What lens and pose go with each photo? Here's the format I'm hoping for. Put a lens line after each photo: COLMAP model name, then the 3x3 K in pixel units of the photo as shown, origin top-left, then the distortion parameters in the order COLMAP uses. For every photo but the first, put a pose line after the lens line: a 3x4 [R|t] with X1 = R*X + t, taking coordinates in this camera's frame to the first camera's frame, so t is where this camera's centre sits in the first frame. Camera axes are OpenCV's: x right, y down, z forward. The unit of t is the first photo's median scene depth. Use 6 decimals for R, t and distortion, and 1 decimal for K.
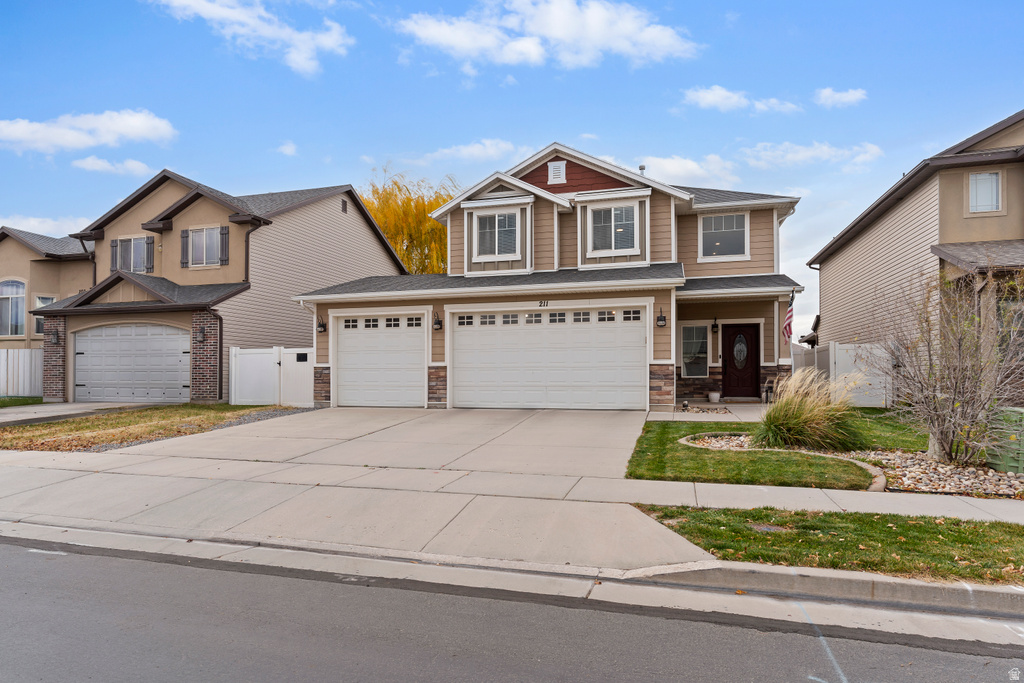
lens RADIAL K [[598.2, 0, 481.3], [0, 598.2, 363.2], [0, 0, 1]] dist [-0.004503, 0.003535]
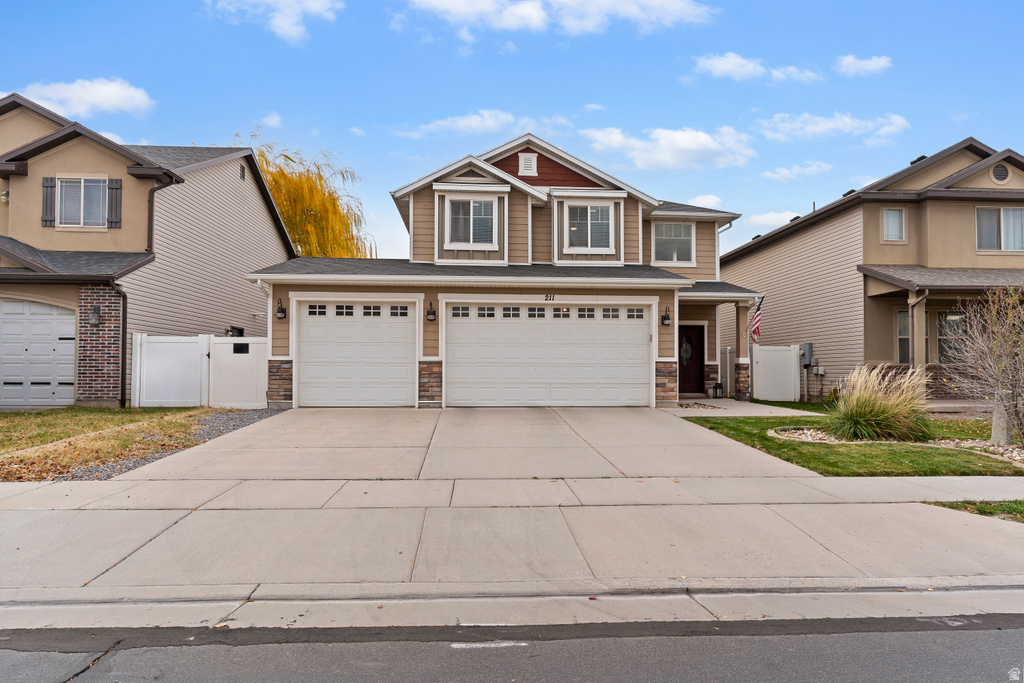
lens RADIAL K [[598.2, 0, 509.3], [0, 598.2, 351.0], [0, 0, 1]] dist [-0.004503, 0.003535]
pose [[0.936621, 0.018027, 0.349880, -0.257622], [-0.013059, 0.999778, -0.016555, 0.002956], [-0.350101, 0.010937, 0.936648, 0.106527]]
